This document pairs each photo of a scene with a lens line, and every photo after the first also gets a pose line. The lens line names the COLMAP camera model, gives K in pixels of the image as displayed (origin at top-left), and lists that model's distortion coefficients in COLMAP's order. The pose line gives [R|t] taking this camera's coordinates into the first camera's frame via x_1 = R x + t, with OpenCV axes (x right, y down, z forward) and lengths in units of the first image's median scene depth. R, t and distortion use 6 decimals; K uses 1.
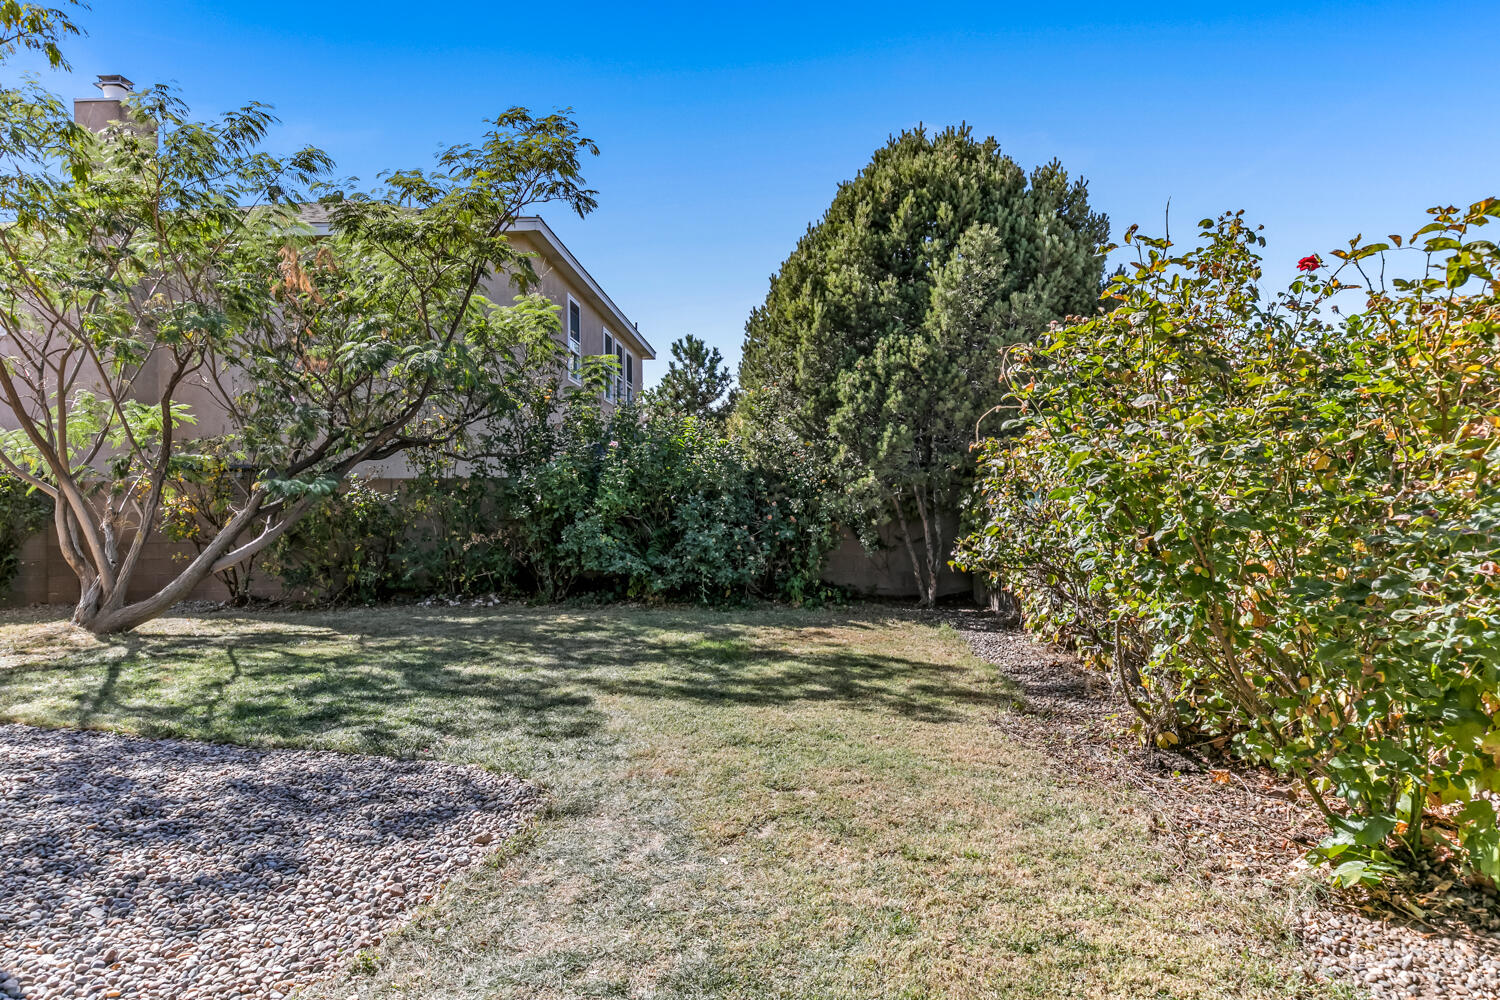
lens RADIAL K [[829.6, 0, 745.3], [0, 829.6, 496.0], [0, 0, 1]] dist [0.000746, 0.000660]
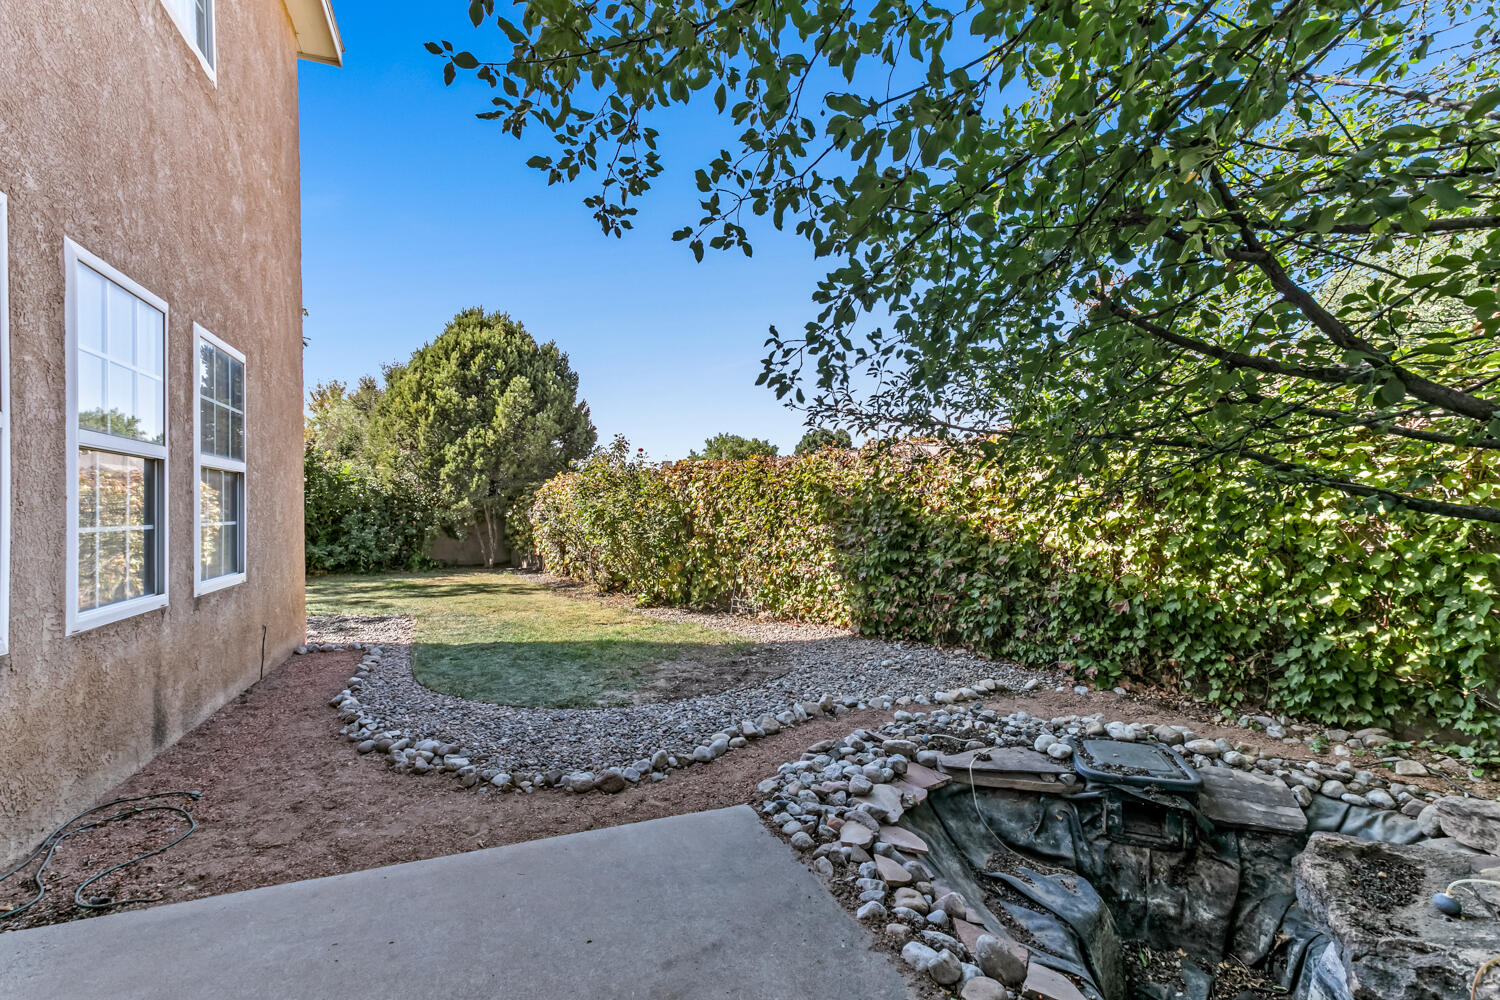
lens RADIAL K [[678.5, 0, 747.1], [0, 678.5, 504.5], [0, 0, 1]] dist [0.022766, 0.000940]
pose [[0.776717, 0.006671, 0.629815, -0.323581], [-0.004967, 0.999978, -0.004466, -0.009671], [-0.629830, 0.000340, 0.776733, -0.624146]]
